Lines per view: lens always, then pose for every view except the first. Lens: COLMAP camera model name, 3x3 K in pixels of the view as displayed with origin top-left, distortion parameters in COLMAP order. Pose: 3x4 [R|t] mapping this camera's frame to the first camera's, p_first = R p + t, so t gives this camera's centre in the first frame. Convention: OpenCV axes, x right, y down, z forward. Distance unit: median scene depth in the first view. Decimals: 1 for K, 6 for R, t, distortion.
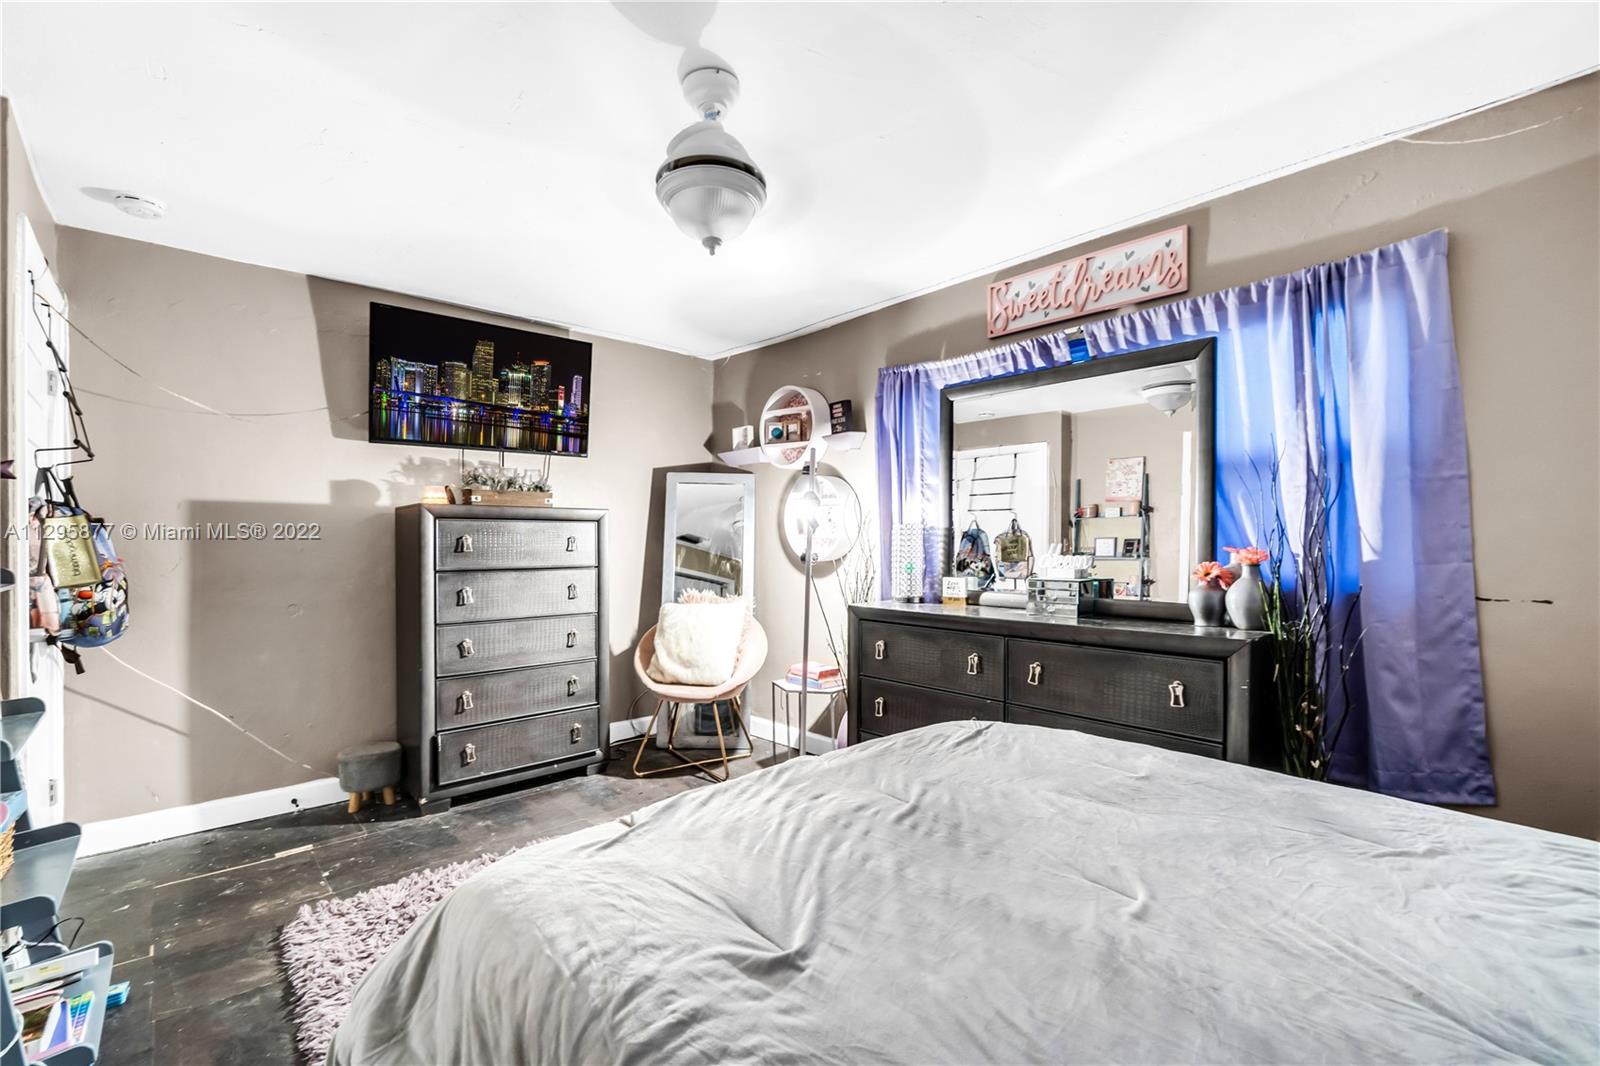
lens RADIAL K [[671.6, 0, 798.9], [0, 671.6, 549.3], [0, 0, 1]] dist [0.000143, -0.000005]
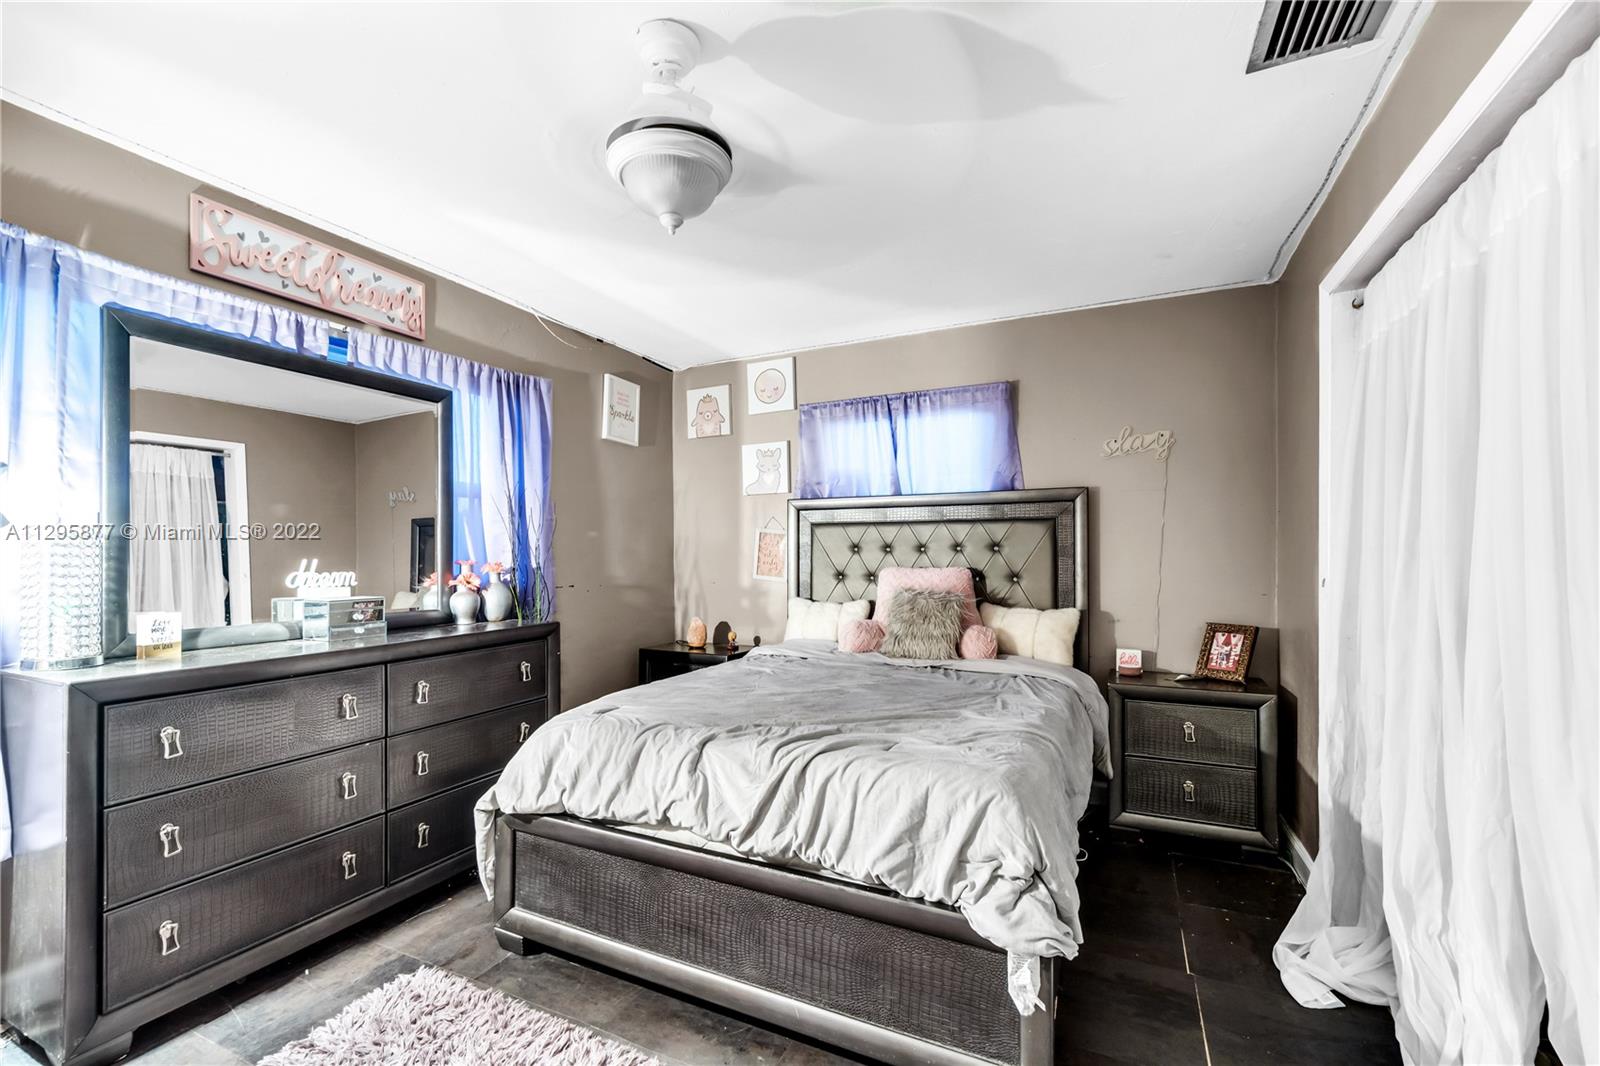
lens RADIAL K [[671.6, 0, 798.9], [0, 671.6, 549.3], [0, 0, 1]] dist [0.000143, -0.000005]
pose [[-0.353608, 0.006358, 0.935372, -0.665764], [0.012502, 0.999920, -0.002071, -0.012388], [-0.935310, 0.010962, -0.353659, 0.733151]]
